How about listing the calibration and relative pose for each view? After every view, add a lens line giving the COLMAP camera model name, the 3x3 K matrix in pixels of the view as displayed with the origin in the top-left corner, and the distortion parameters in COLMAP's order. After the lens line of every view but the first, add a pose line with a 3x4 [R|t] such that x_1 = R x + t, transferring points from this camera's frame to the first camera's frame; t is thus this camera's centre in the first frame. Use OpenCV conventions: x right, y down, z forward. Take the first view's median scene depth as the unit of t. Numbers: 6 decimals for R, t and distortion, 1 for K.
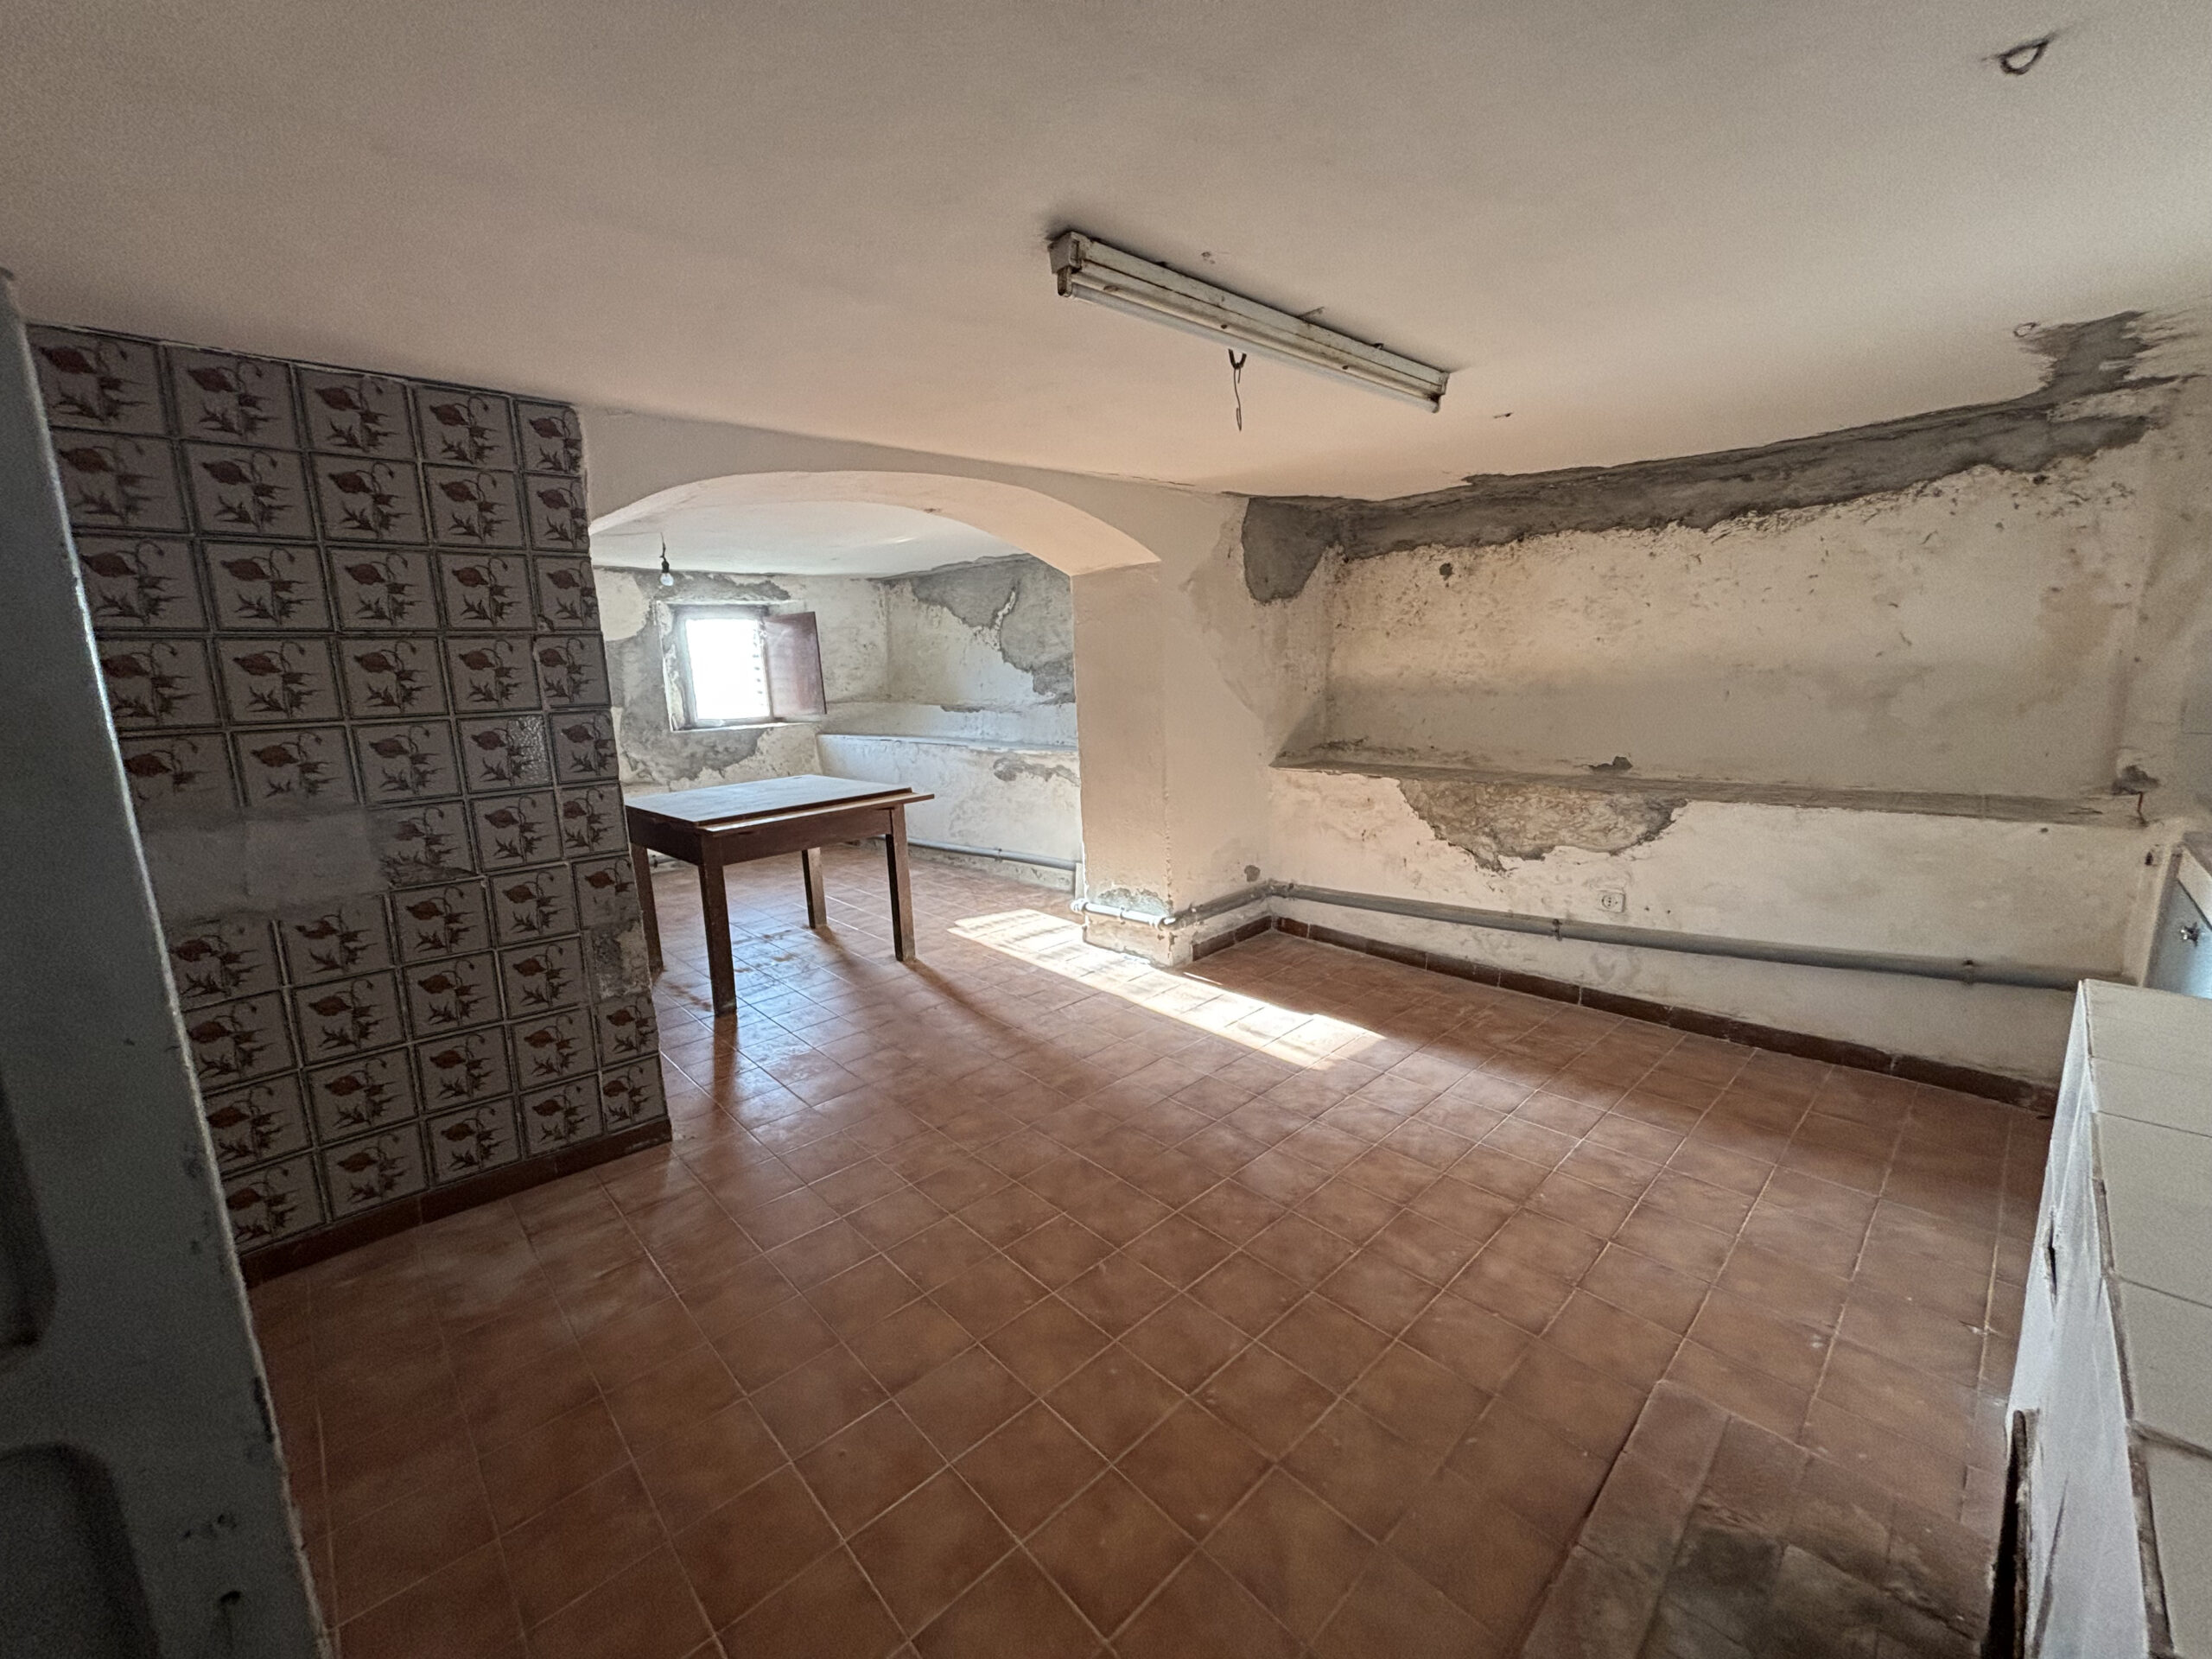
lens RADIAL K [[890.3, 0, 1104.8], [0, 890.3, 820.4], [0, 0, 1]] dist [0.013785, -0.003756]
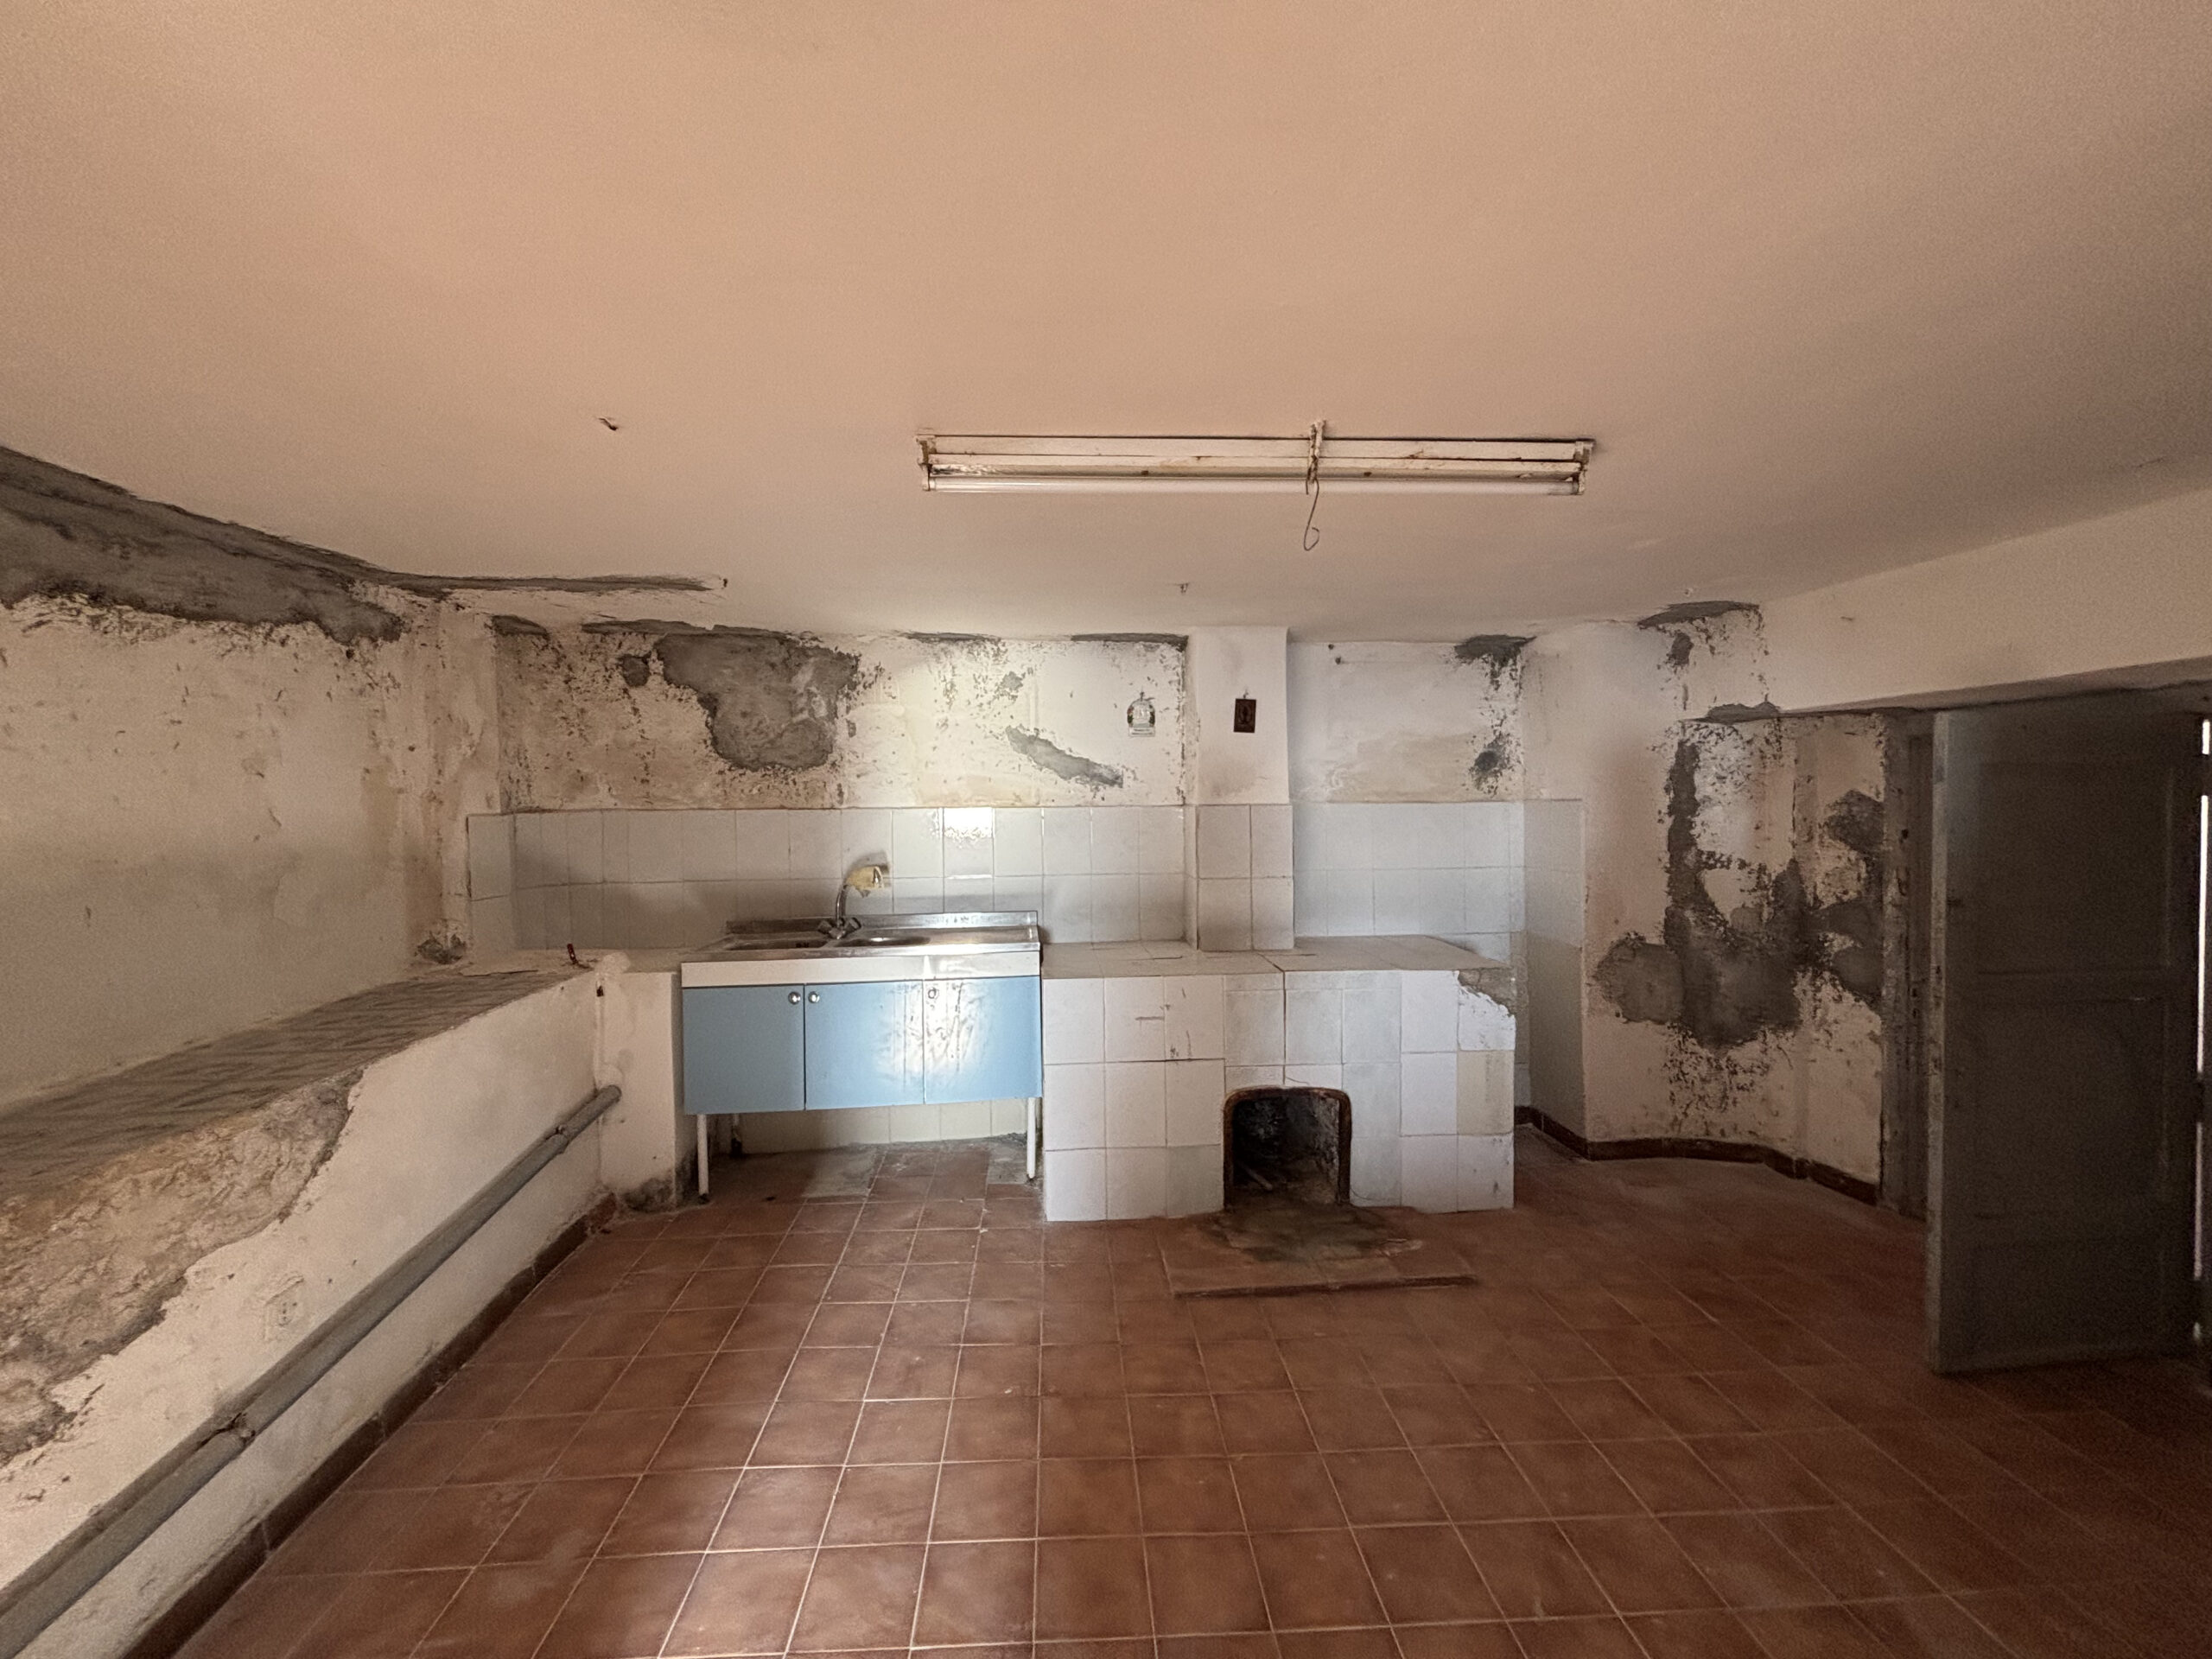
lens RADIAL K [[890.3, 0, 1104.8], [0, 890.3, 820.4], [0, 0, 1]] dist [0.013785, -0.003756]
pose [[-0.772036, 0.015064, 0.635401, -0.135650], [0.135786, 0.980547, 0.141739, -0.199841], [-0.620905, 0.195706, -0.759063, 1.069529]]
